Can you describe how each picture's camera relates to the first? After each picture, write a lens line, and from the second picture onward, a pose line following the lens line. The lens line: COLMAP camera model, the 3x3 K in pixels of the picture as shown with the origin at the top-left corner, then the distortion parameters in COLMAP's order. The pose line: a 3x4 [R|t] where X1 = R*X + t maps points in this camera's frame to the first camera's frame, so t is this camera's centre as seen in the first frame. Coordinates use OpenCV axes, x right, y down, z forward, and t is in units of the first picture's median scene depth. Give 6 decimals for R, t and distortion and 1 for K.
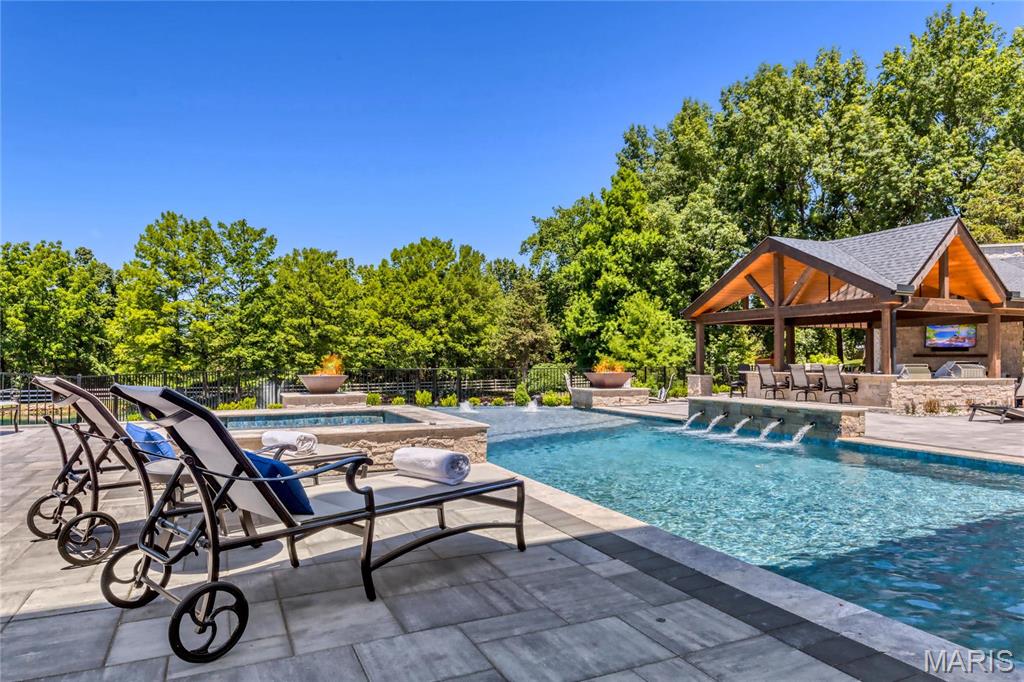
lens RADIAL K [[663.2, 0, 512.0], [0, 663.2, 341.0], [0, 0, 1]] dist [0.003157, -0.001656]
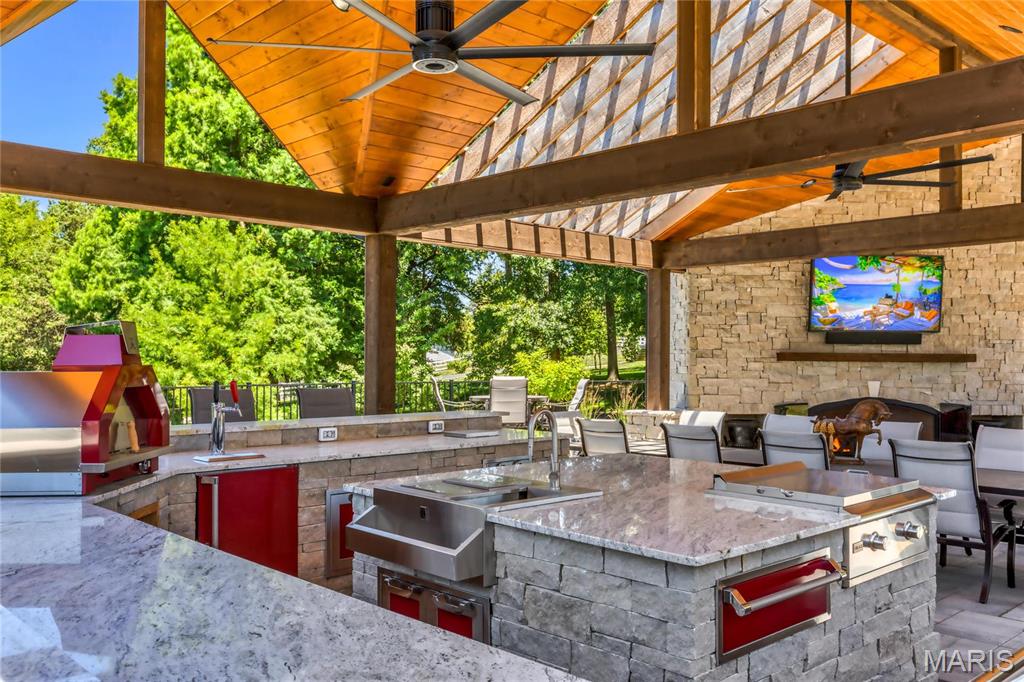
lens RADIAL K [[848.4, 0, 551.1], [0, 848.4, 343.0], [0, 0, 1]] dist [-0.000254, -0.004022]
pose [[0.931511, 0.011280, 0.363538, 0.188310], [-0.015081, 0.999857, 0.007619, 0.007509], [-0.363401, -0.012580, 0.931548, 0.350223]]
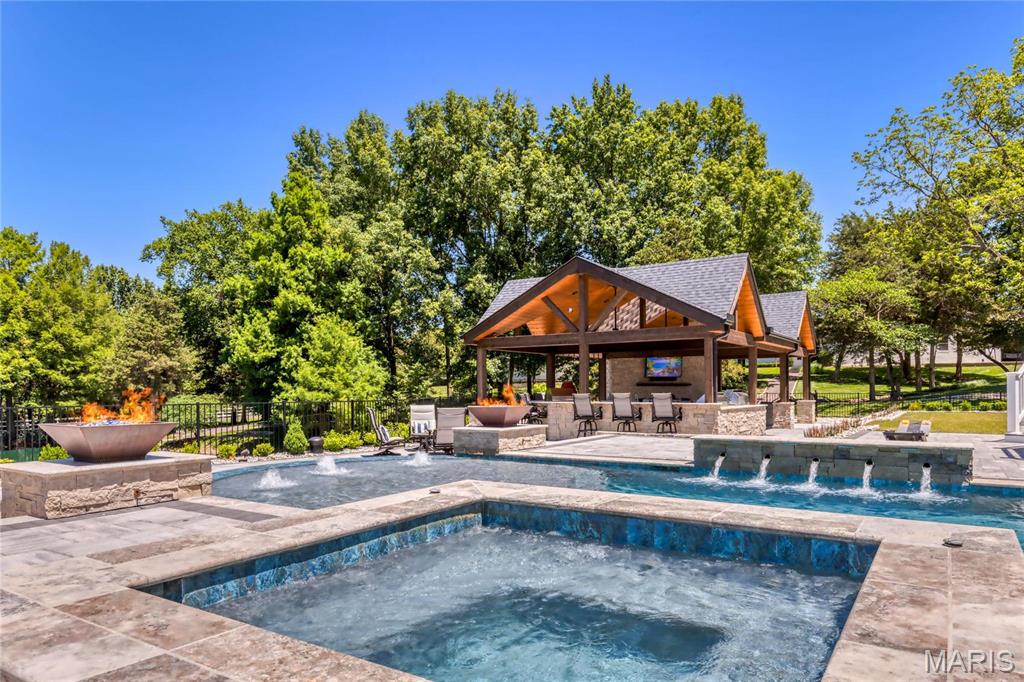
lens RADIAL K [[660.4, 0, 515.5], [0, 660.4, 383.8], [0, 0, 1]] dist [0.004586, 0.001039]
pose [[0.837322, -0.000083, 0.546710, -0.078736], [-0.010340, 0.999819, 0.015989, 0.003017], [-0.546612, -0.019041, 0.837169, 0.111136]]
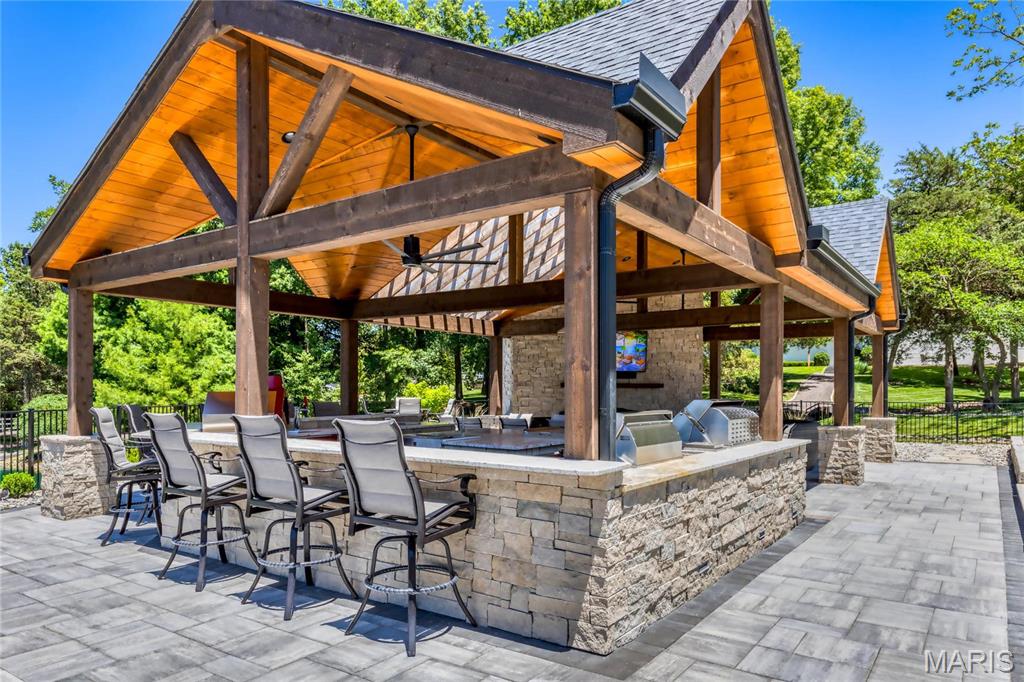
lens RADIAL K [[660.4, 0, 515.5], [0, 660.4, 383.8], [0, 0, 1]] dist [0.004586, 0.001039]
pose [[0.857670, 0.006163, 0.514163, 0.143754], [-0.016785, 0.999731, 0.016016, 0.006589], [-0.513926, -0.022366, 0.857543, 0.276552]]
